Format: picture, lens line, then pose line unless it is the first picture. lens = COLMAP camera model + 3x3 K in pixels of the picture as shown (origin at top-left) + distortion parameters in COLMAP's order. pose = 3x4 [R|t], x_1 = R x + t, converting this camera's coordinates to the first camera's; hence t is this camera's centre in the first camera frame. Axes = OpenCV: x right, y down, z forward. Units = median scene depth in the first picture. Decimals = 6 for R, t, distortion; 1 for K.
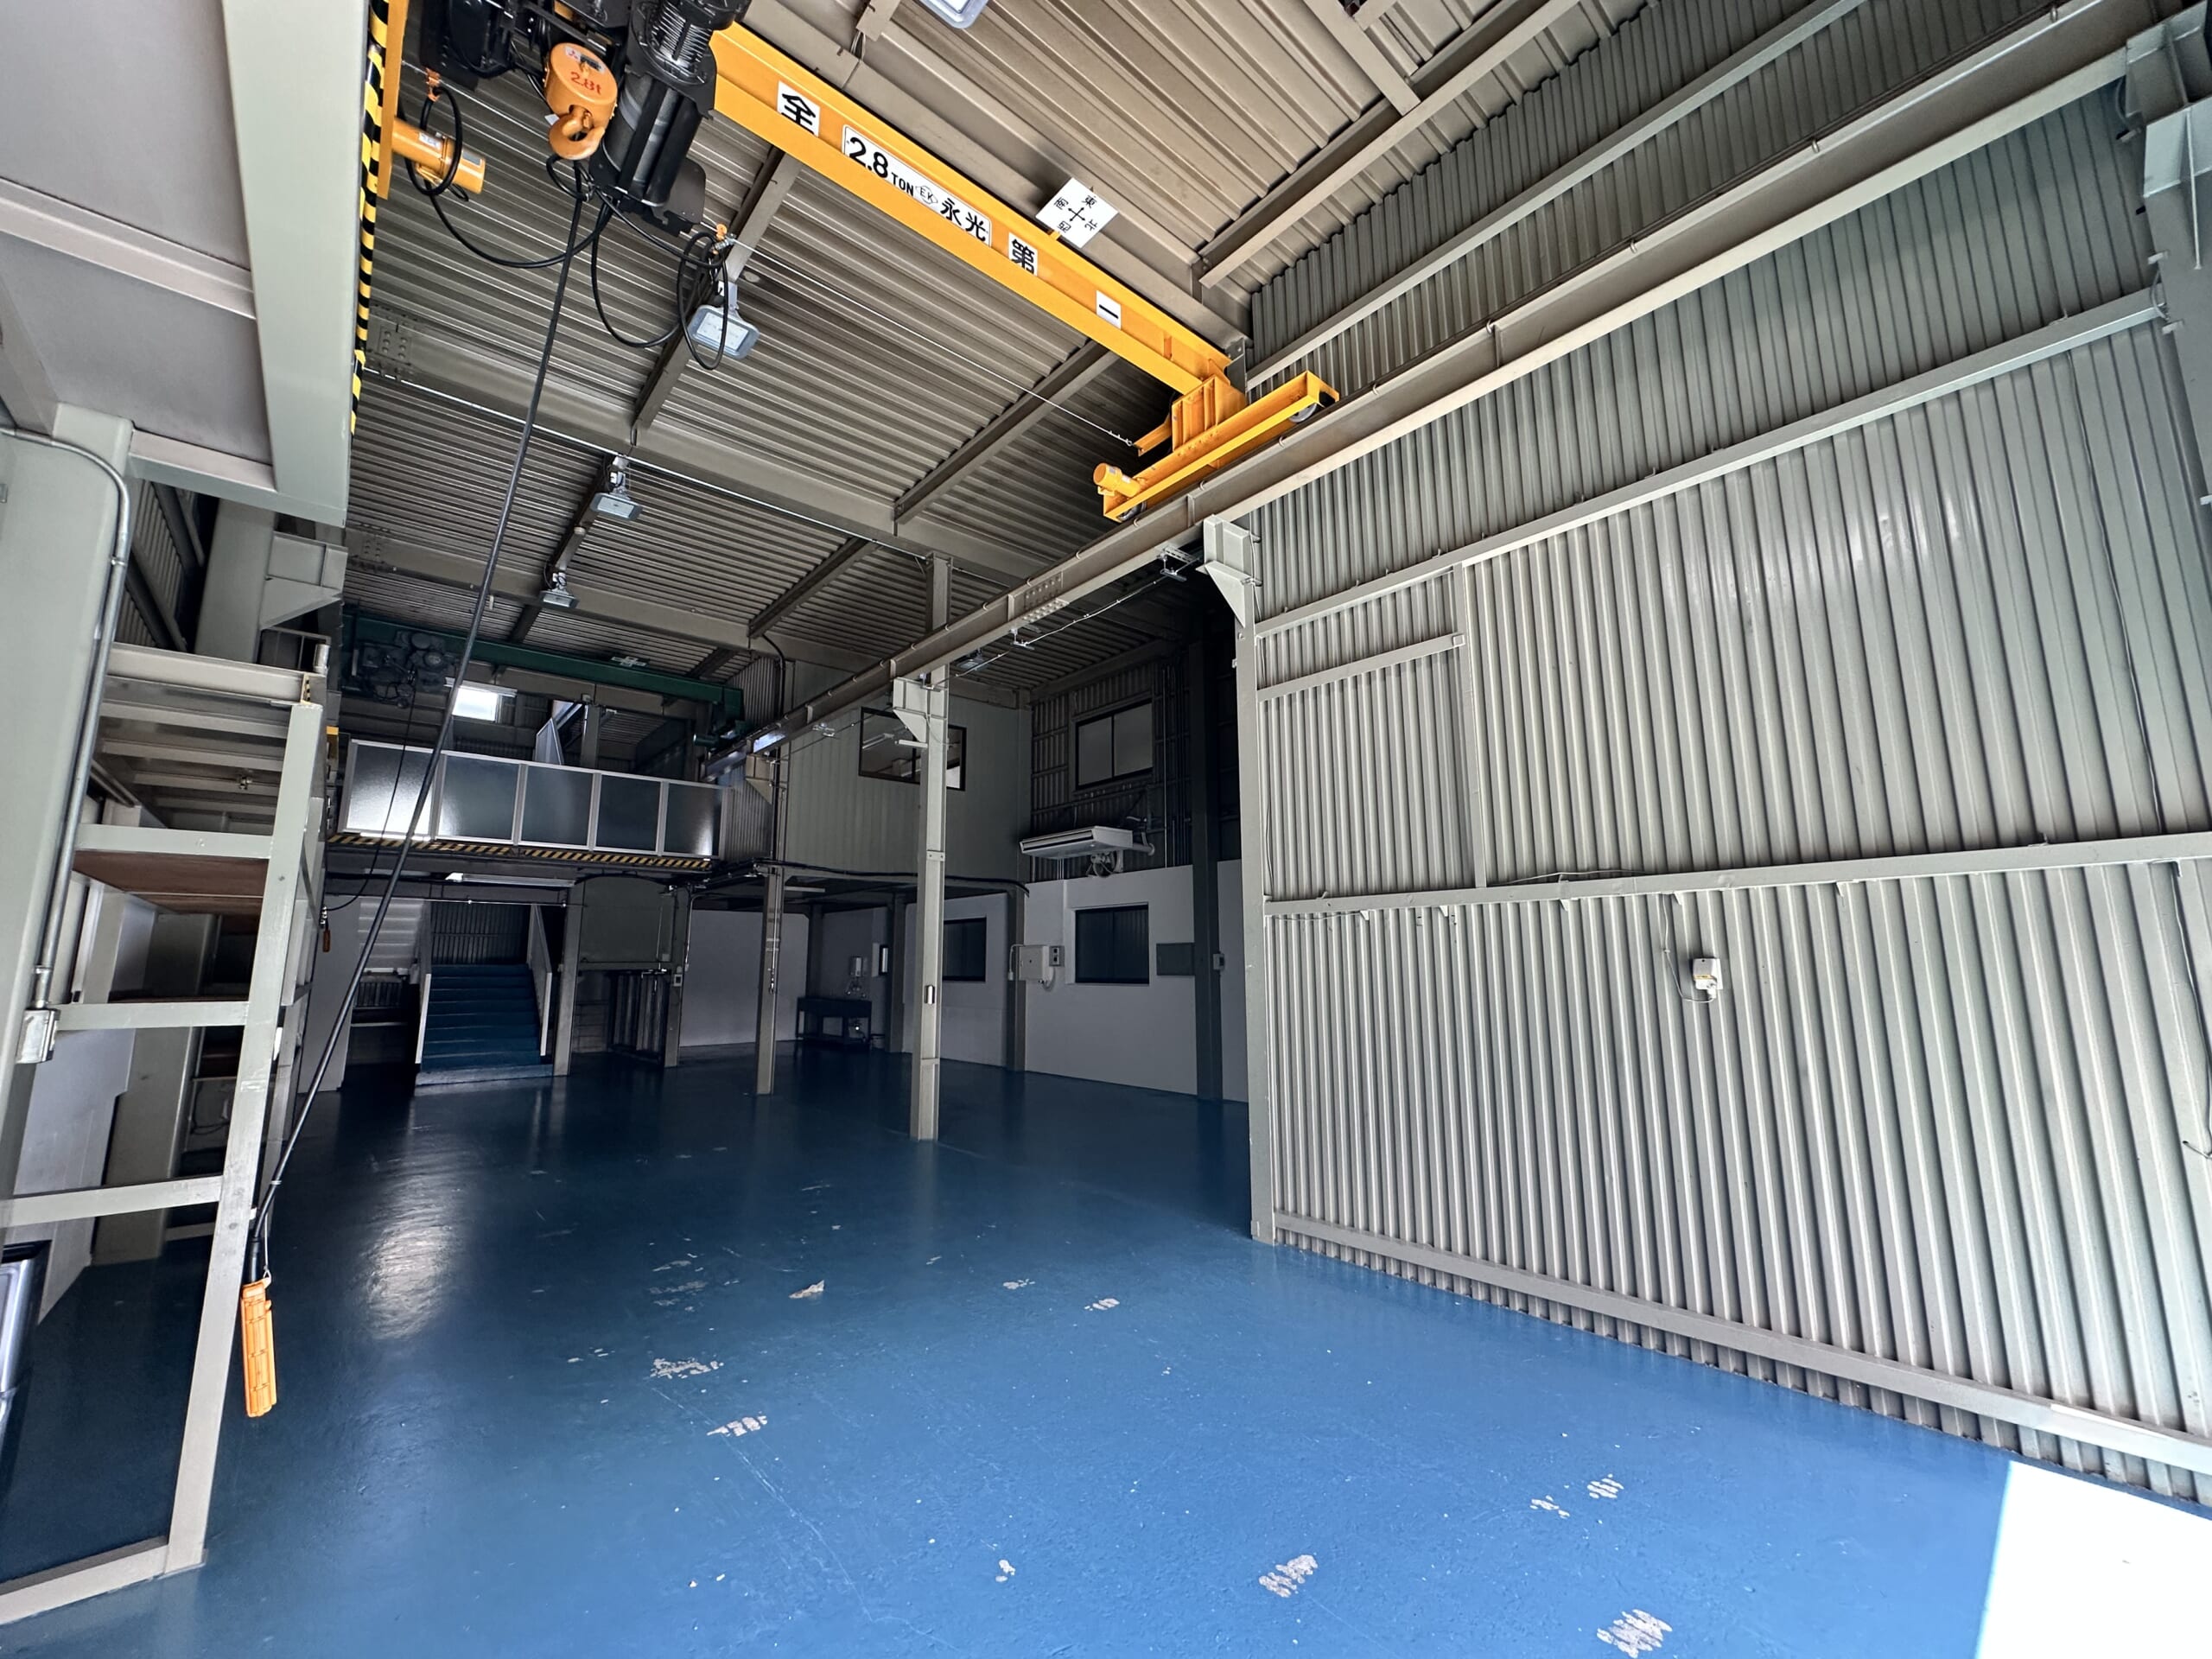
lens RADIAL K [[881.3, 0, 1107.0], [0, 881.3, 827.2], [0, 0, 1]] dist [-0.001192, 0.000760]
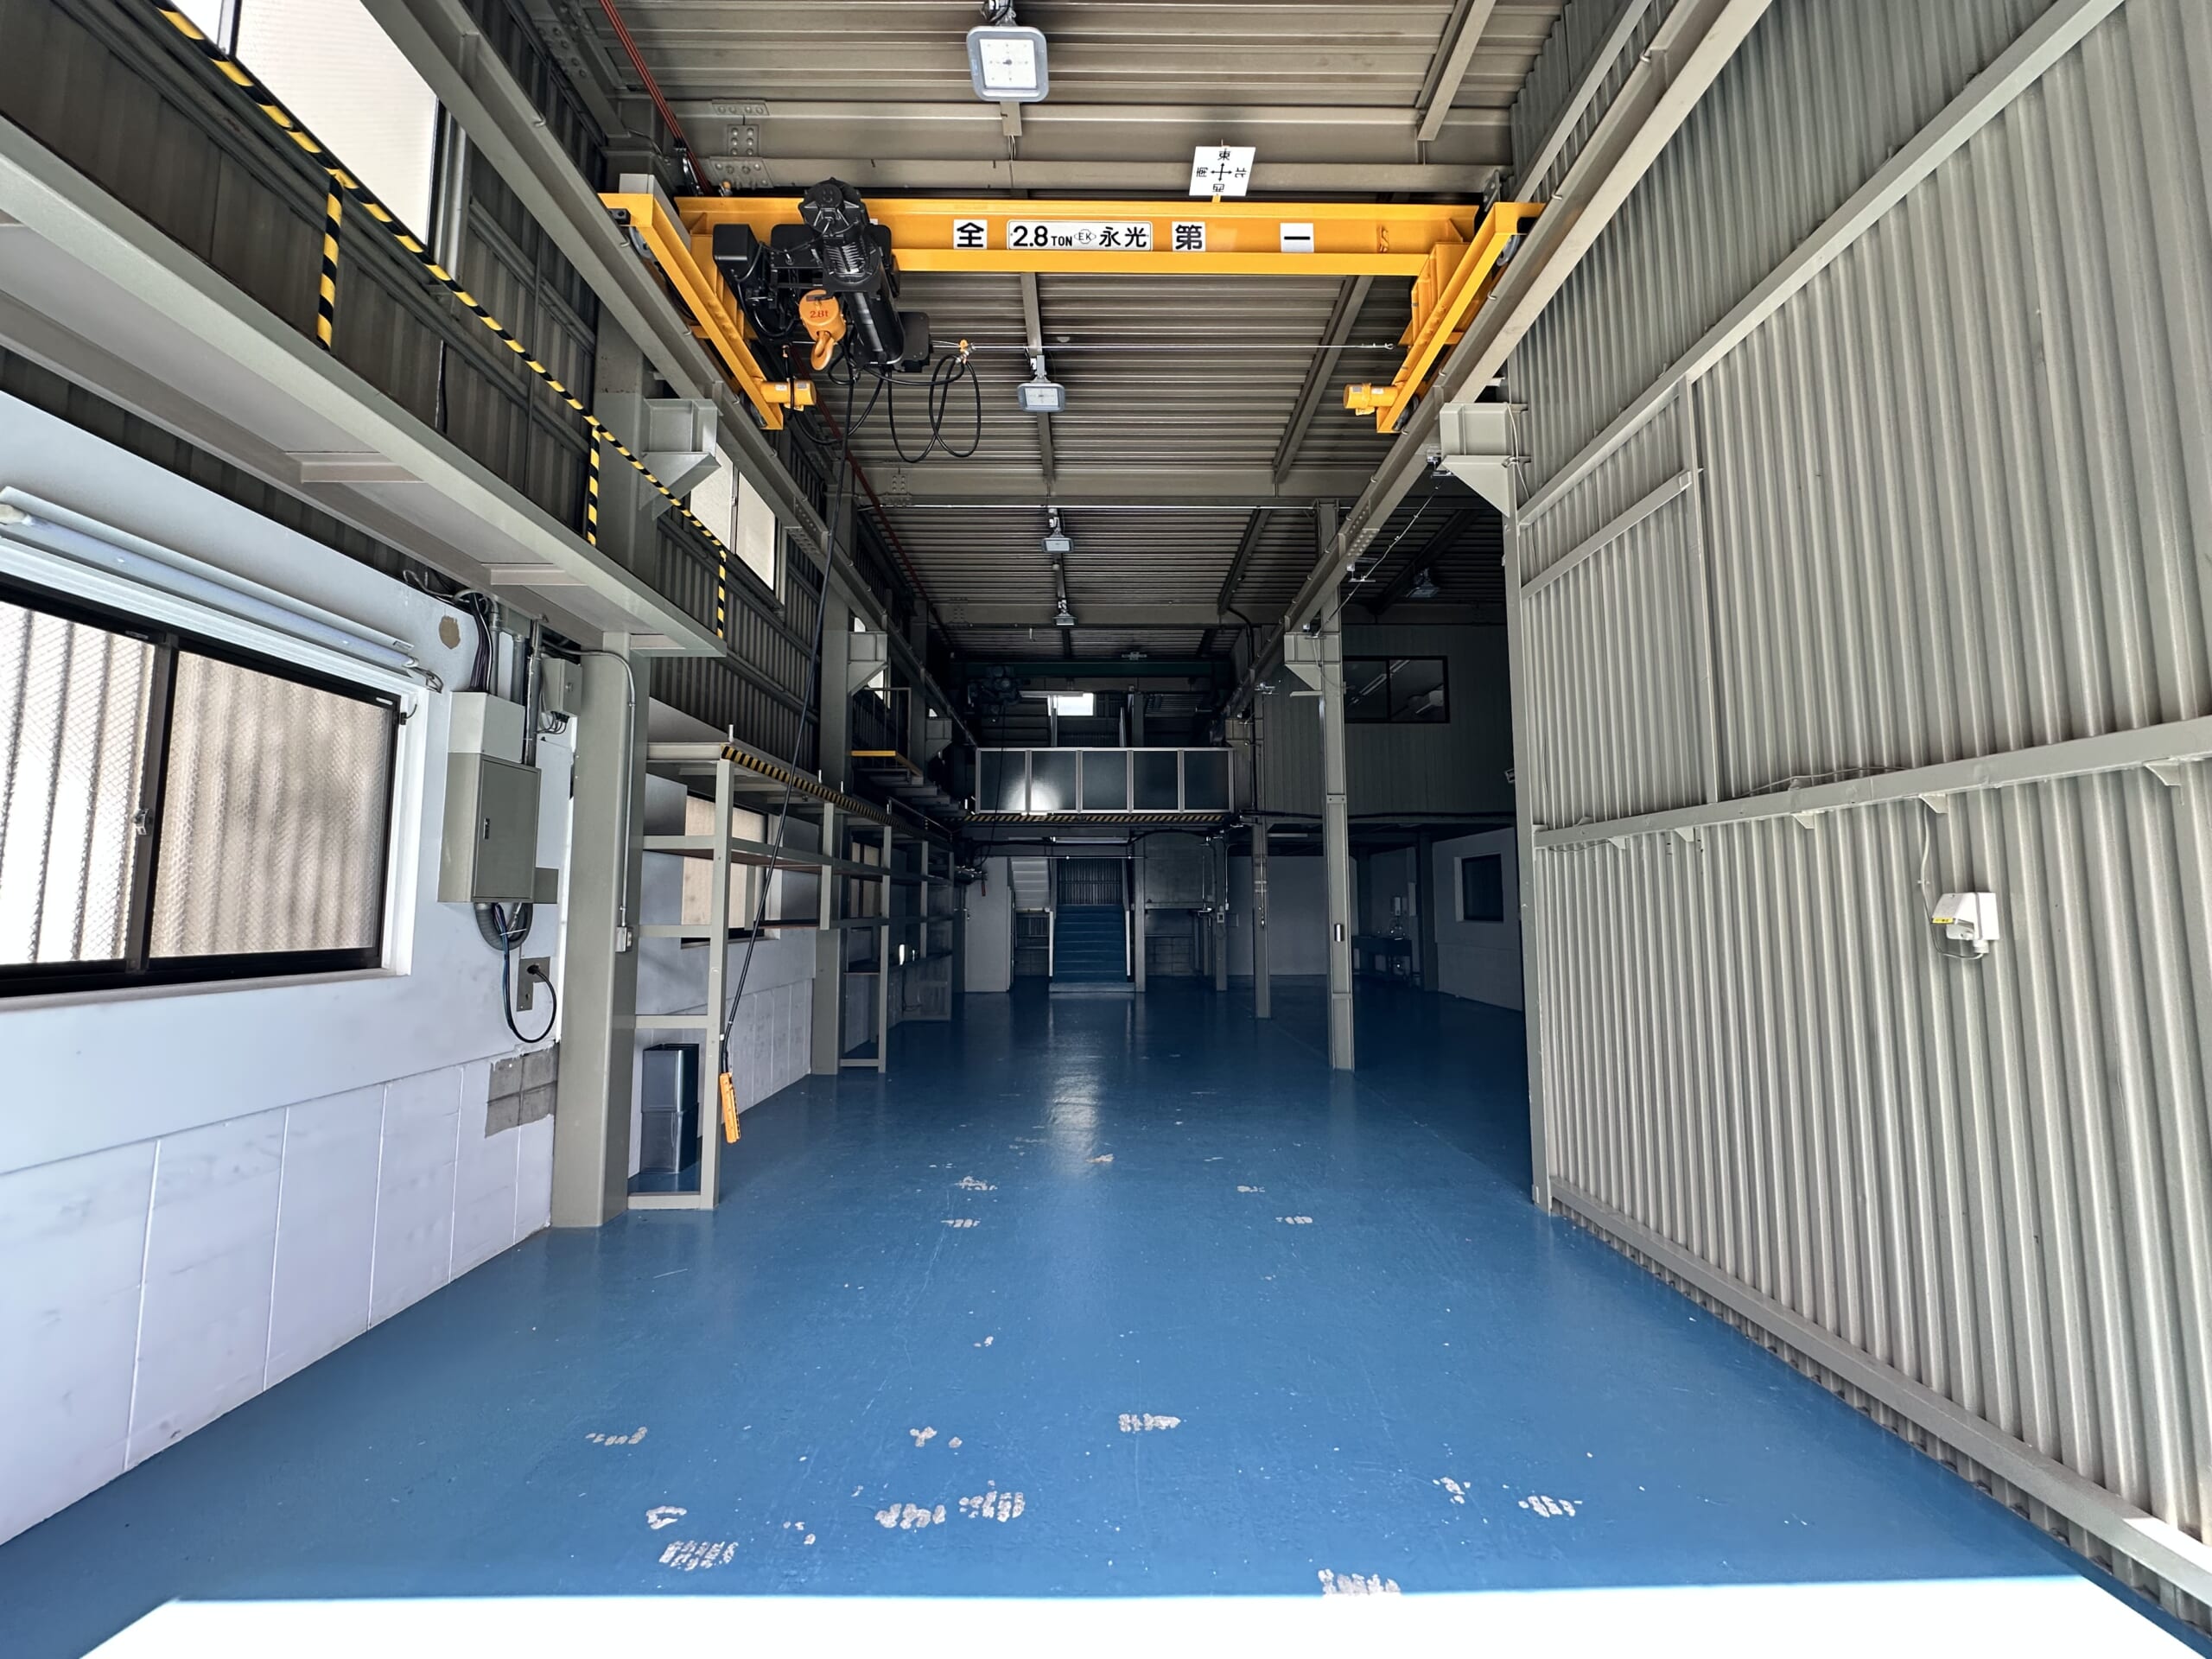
lens RADIAL K [[881.3, 0, 1104.6], [0, 881.3, 827.9], [0, 0, 1]] dist [-0.001192, 0.000760]
pose [[0.761742, -0.057720, -0.645304, 0.391199], [0.101980, 0.994289, 0.031445, 0.008874], [0.639804, -0.089761, 0.763278, 0.057769]]
